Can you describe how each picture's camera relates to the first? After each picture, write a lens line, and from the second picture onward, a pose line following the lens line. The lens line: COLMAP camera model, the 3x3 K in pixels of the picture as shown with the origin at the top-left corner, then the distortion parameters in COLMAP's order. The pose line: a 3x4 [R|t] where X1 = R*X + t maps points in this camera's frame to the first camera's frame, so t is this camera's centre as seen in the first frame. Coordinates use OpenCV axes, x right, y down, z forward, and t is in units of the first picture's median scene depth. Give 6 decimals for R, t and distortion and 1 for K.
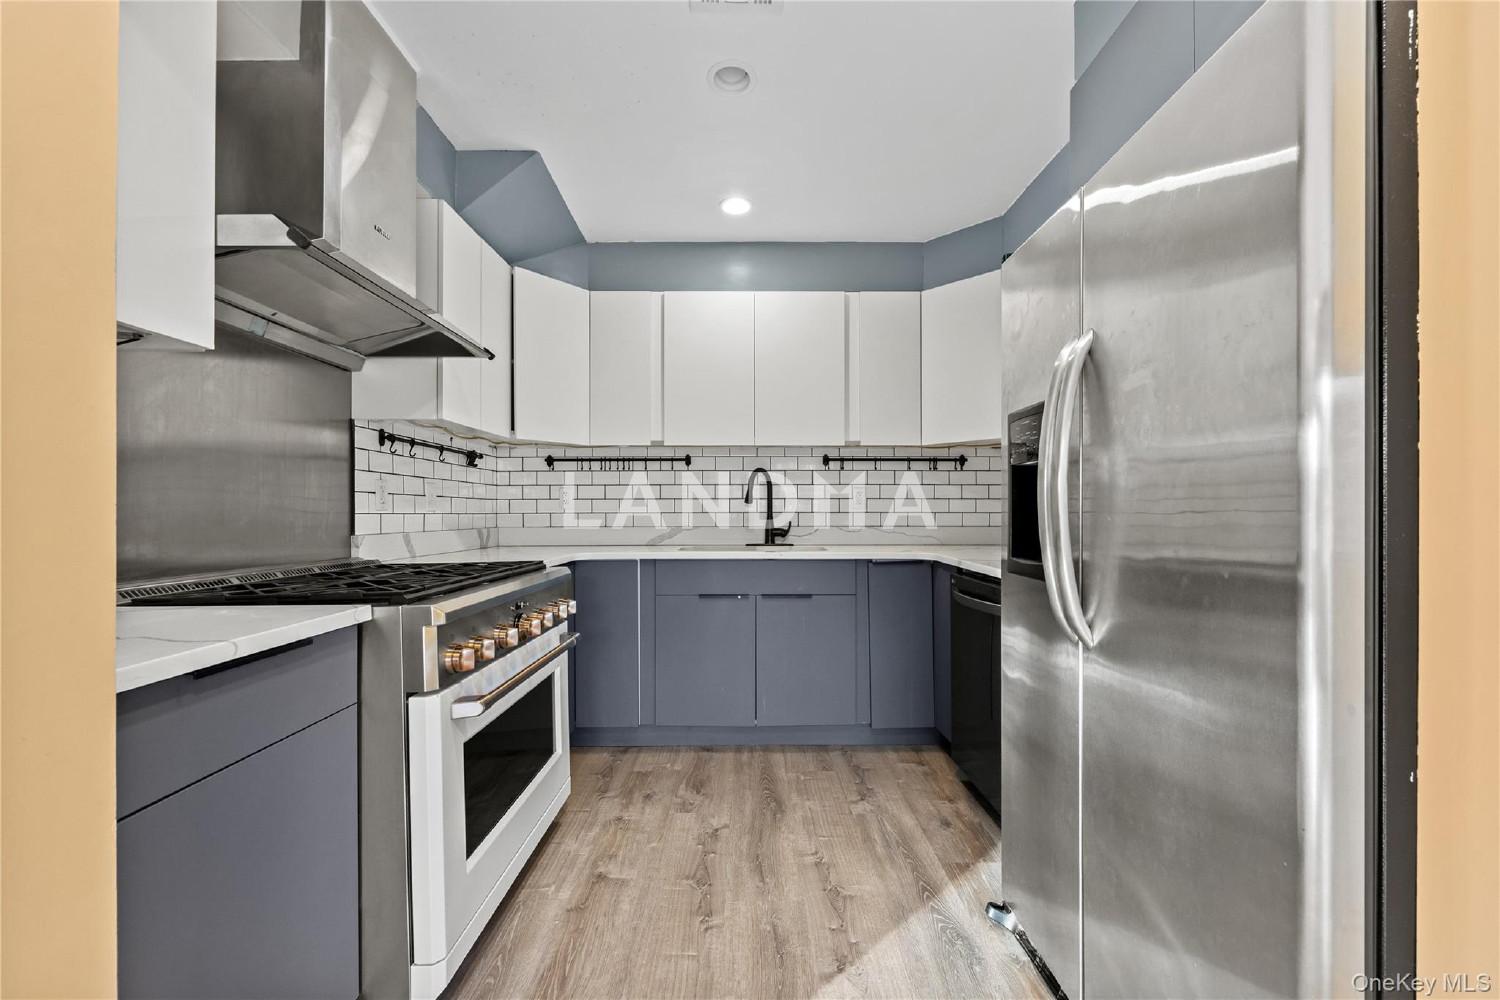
lens RADIAL K [[597.3, 0, 747.6], [0, 597.3, 501.2], [0, 0, 1]] dist [-0.002433, -0.000005]
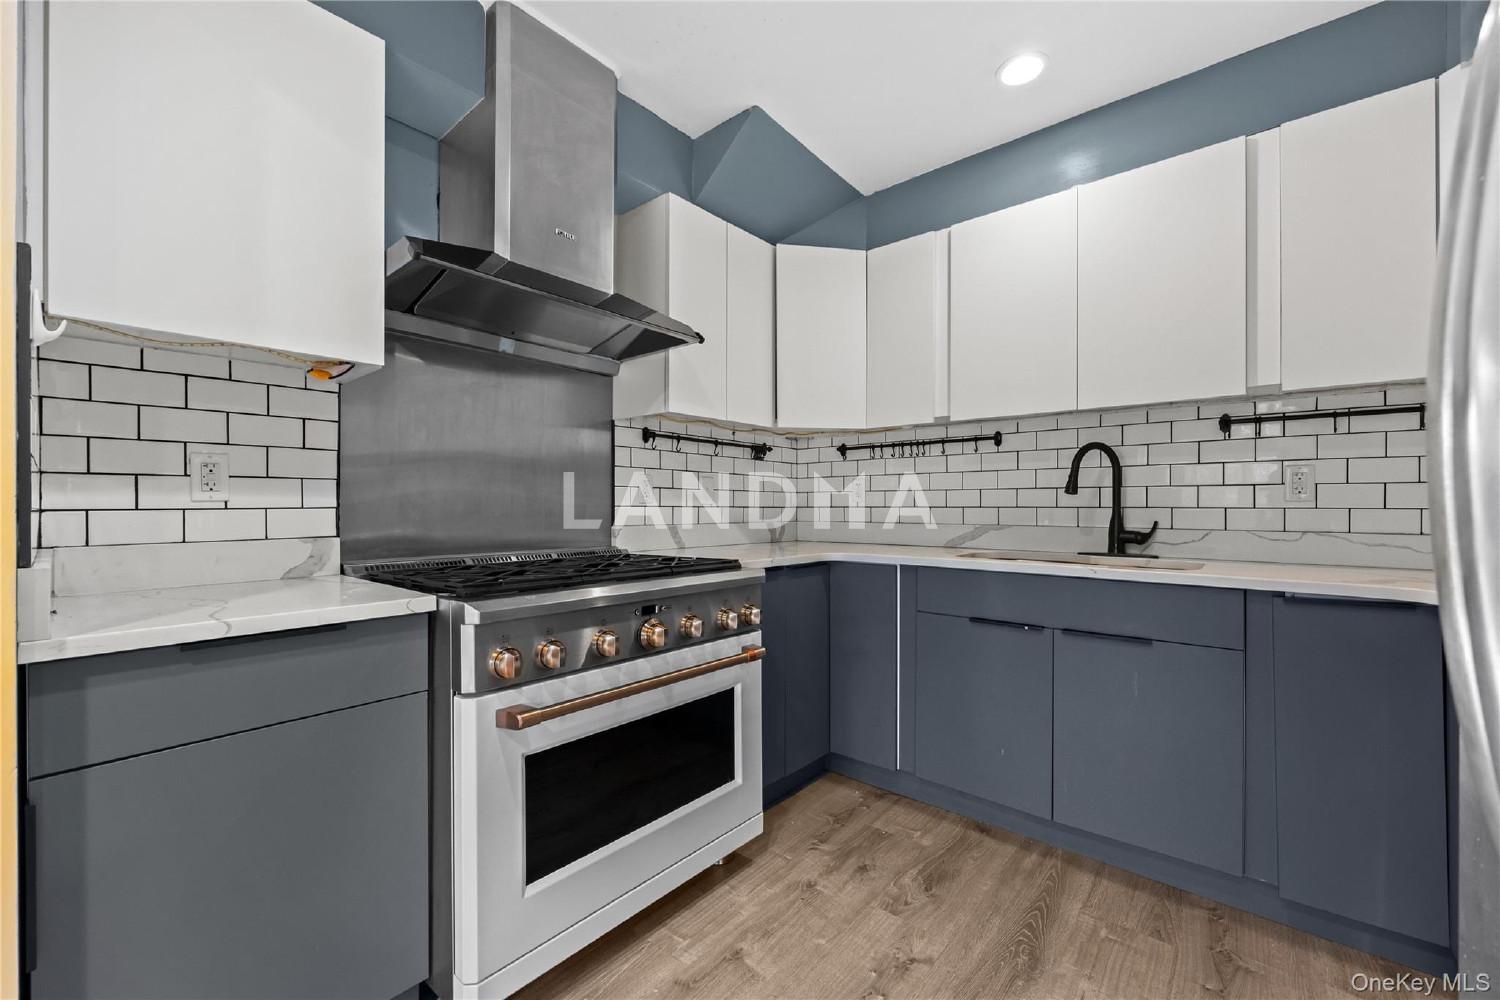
lens RADIAL K [[597.3, 0, 747.6], [0, 597.3, 501.2], [0, 0, 1]] dist [-0.002433, -0.000005]
pose [[0.762774, -0.002476, -0.646661, 0.198351], [0.007870, 0.999954, 0.005454, 0.006505], [0.646618, -0.009249, 0.762758, 0.272702]]
